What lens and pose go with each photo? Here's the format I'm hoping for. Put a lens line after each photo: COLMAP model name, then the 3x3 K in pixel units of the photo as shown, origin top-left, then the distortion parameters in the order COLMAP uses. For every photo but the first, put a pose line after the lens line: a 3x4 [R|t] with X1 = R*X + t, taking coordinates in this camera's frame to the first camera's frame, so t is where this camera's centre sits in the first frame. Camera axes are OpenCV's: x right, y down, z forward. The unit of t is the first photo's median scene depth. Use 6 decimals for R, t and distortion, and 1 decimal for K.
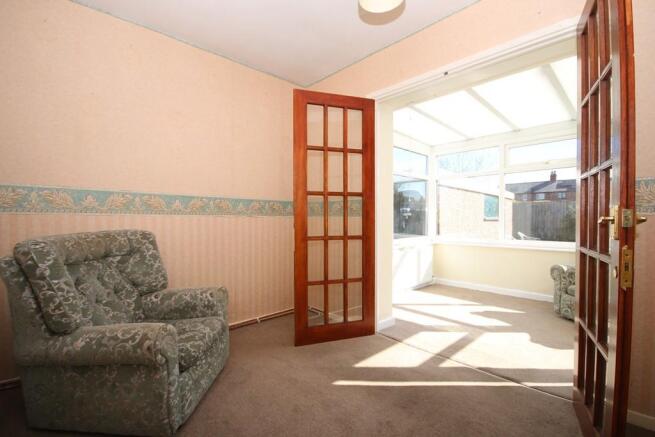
lens RADIAL K [[299.9, 0, 327.5], [0, 299.9, 218.5], [0, 0, 1]] dist [-0.000276, -0.000156]
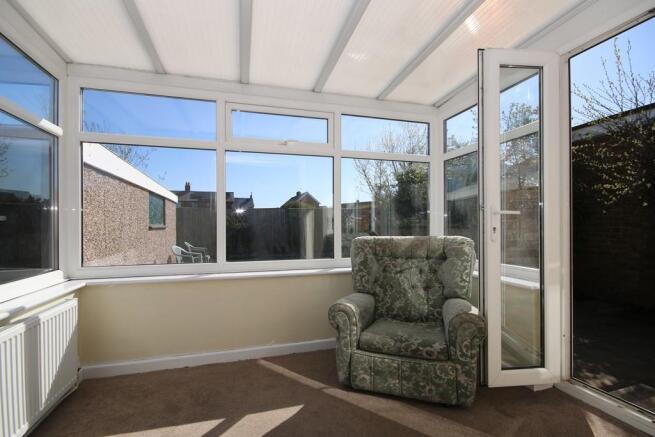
lens RADIAL K [[299.9, 0, 327.5], [0, 299.9, 218.5], [0, 0, 1]] dist [-0.000276, -0.000156]
pose [[0.461664, 0.007667, 0.887022, 0.076185], [0.013880, 0.999778, -0.015866, -0.001542], [-0.886946, 0.019637, 0.461455, 0.270326]]
